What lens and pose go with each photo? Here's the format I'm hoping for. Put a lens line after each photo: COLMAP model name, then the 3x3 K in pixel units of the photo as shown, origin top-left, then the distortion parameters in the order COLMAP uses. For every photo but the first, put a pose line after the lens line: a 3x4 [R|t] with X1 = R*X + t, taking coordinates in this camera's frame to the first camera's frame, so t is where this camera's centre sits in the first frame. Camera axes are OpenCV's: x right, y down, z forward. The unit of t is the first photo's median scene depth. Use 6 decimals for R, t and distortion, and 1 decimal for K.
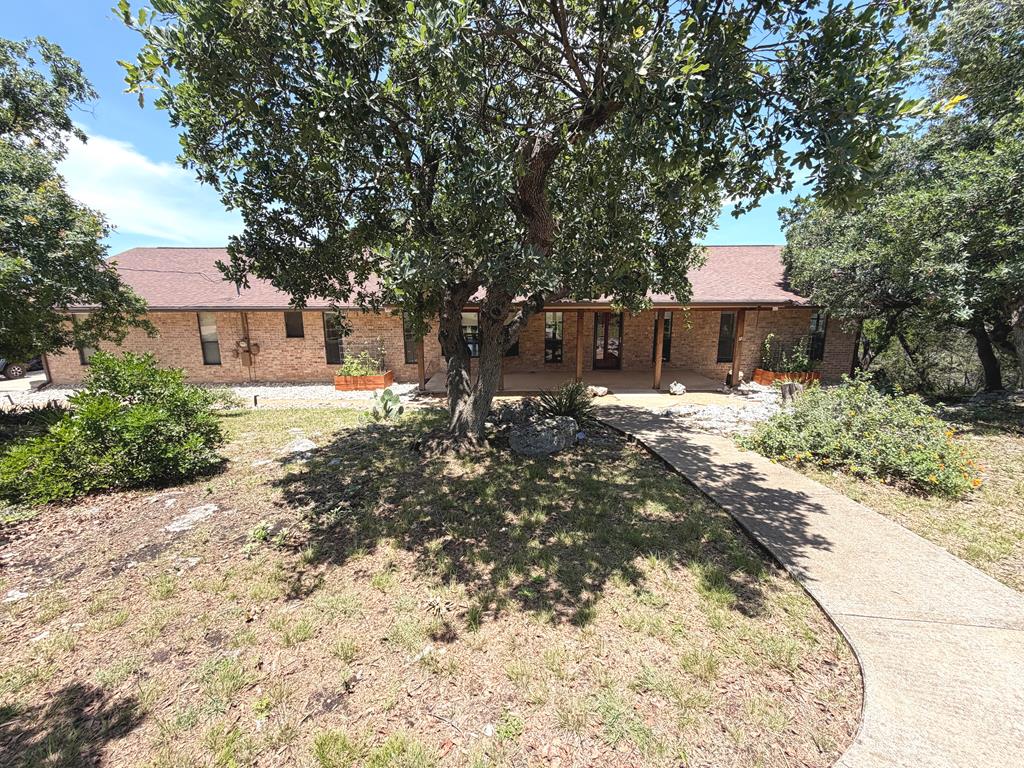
lens RADIAL K [[416.5, 0, 512.0], [0, 416.5, 384.0], [0, 0, 1]] dist [-0.000751, 0.000357]
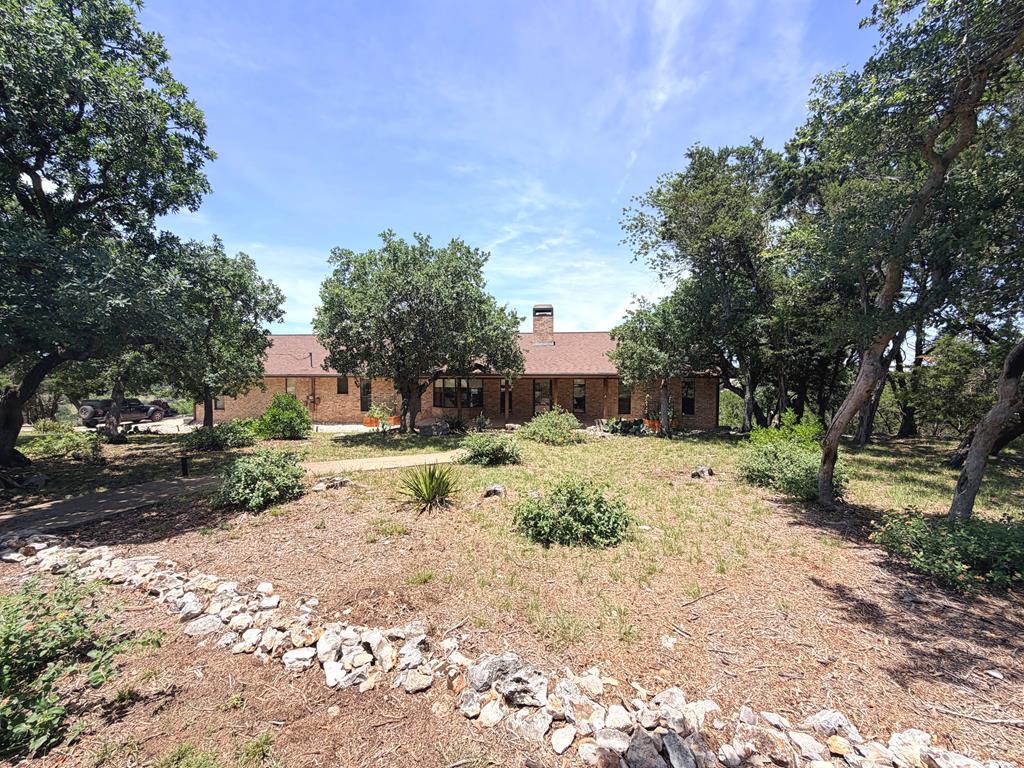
lens RADIAL K [[433.9, 0, 512.0], [0, 433.9, 384.0], [0, 0, 1]] dist [0.000788, 0.000133]
pose [[0.994150, 0.007451, -0.107755, 0.317002], [-0.024023, 0.987884, -0.153326, 0.095168], [0.105307, 0.155018, 0.982283, -0.595324]]
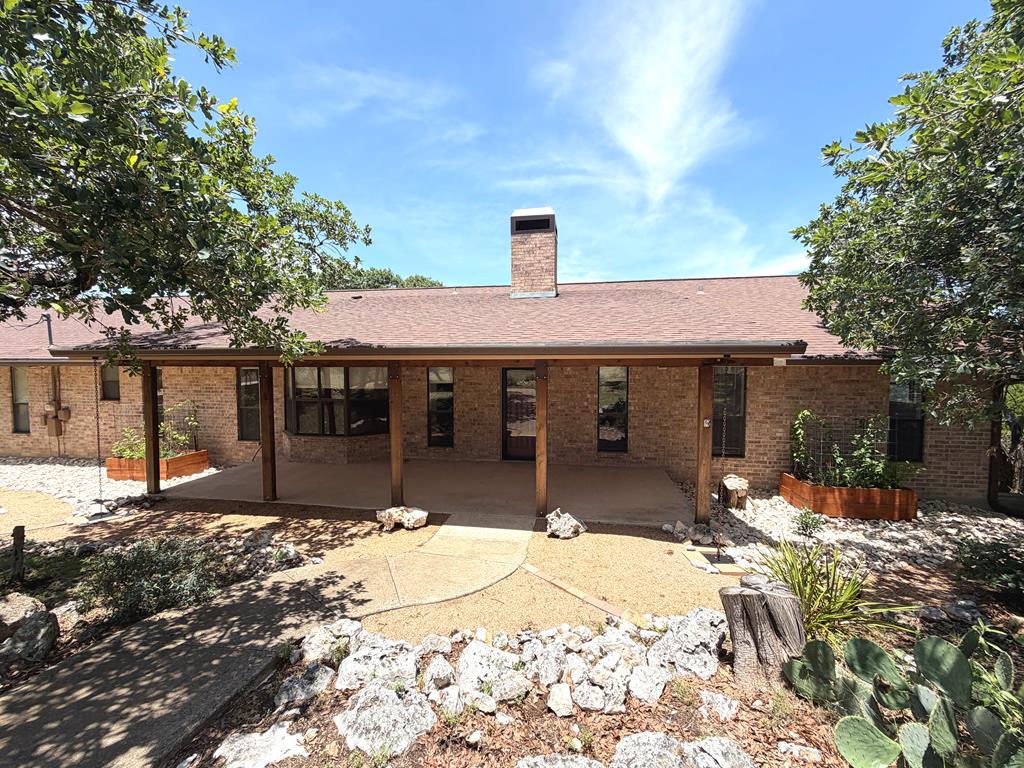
lens RADIAL K [[416.5, 0, 512.0], [0, 416.5, 384.0], [0, 0, 1]] dist [-0.000751, 0.000357]
pose [[0.984874, 0.011325, -0.172901, 0.352193], [-0.036144, 0.989338, -0.141079, -0.066091], [0.169460, 0.145194, 0.974783, 0.416990]]
